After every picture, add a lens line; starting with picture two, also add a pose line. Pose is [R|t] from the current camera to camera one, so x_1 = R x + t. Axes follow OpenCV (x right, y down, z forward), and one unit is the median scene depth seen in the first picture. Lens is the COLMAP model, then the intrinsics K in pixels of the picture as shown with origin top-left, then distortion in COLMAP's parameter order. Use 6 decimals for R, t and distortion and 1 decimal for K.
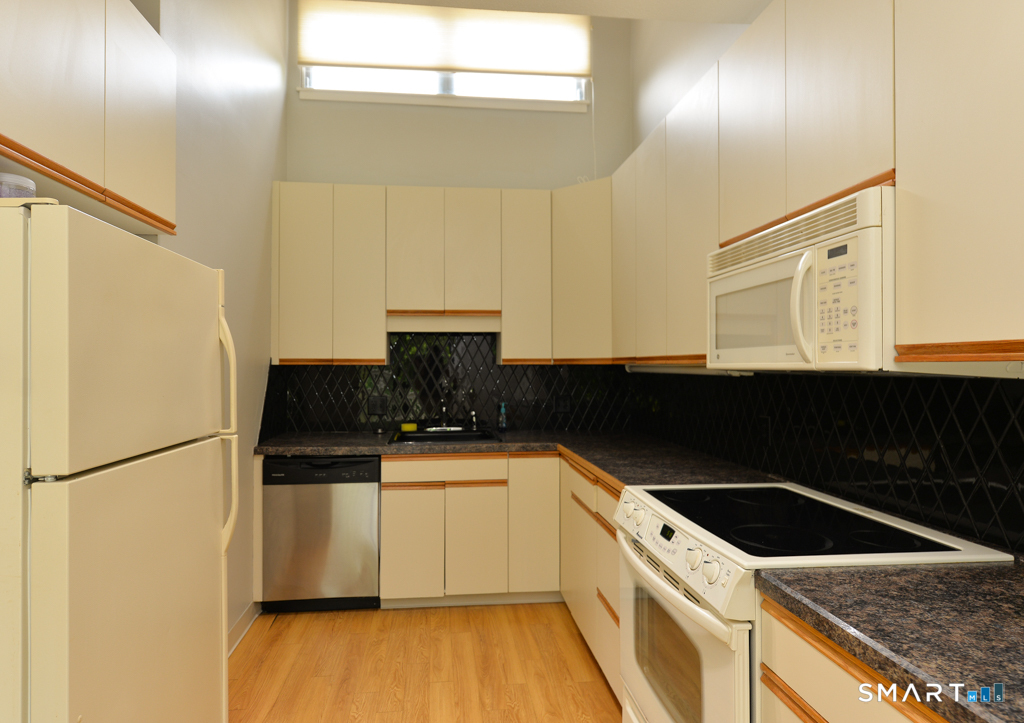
lens RADIAL K [[569.6, 0, 508.2], [0, 569.6, 362.8], [0, 0, 1]] dist [0.000620, -0.002128]
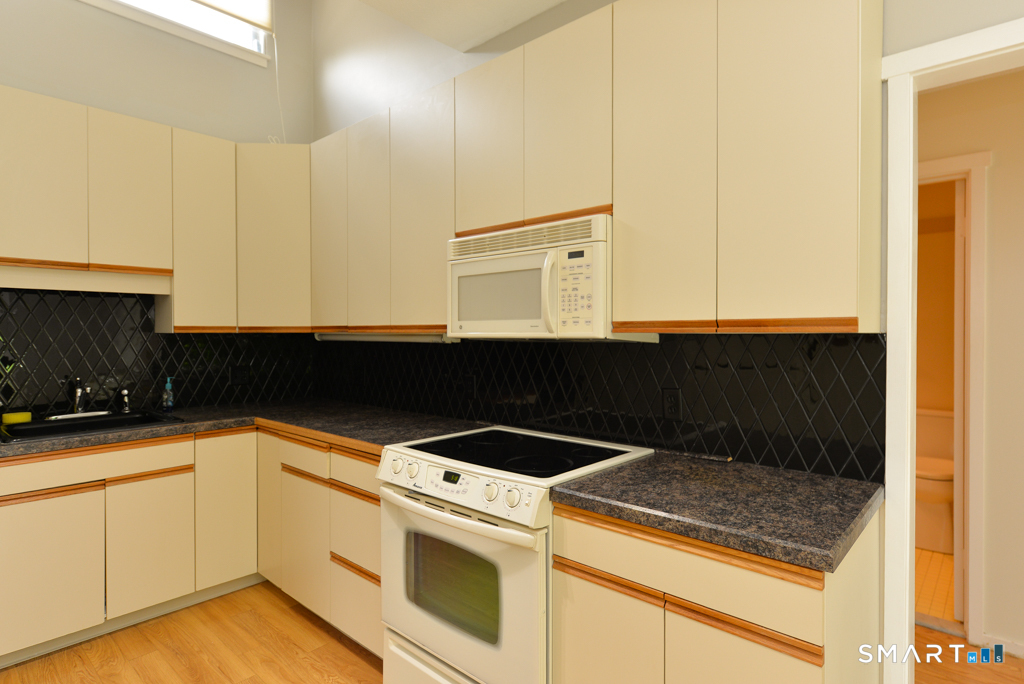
lens RADIAL K [[546.6, 0, 513.4], [0, 546.6, 338.4], [0, 0, 1]] dist [0.003754, -0.002180]
pose [[0.732510, -0.007750, 0.680712, -0.273401], [-0.003596, 0.999877, 0.015252, -0.004136], [-0.680746, -0.013620, 0.732393, 0.063583]]
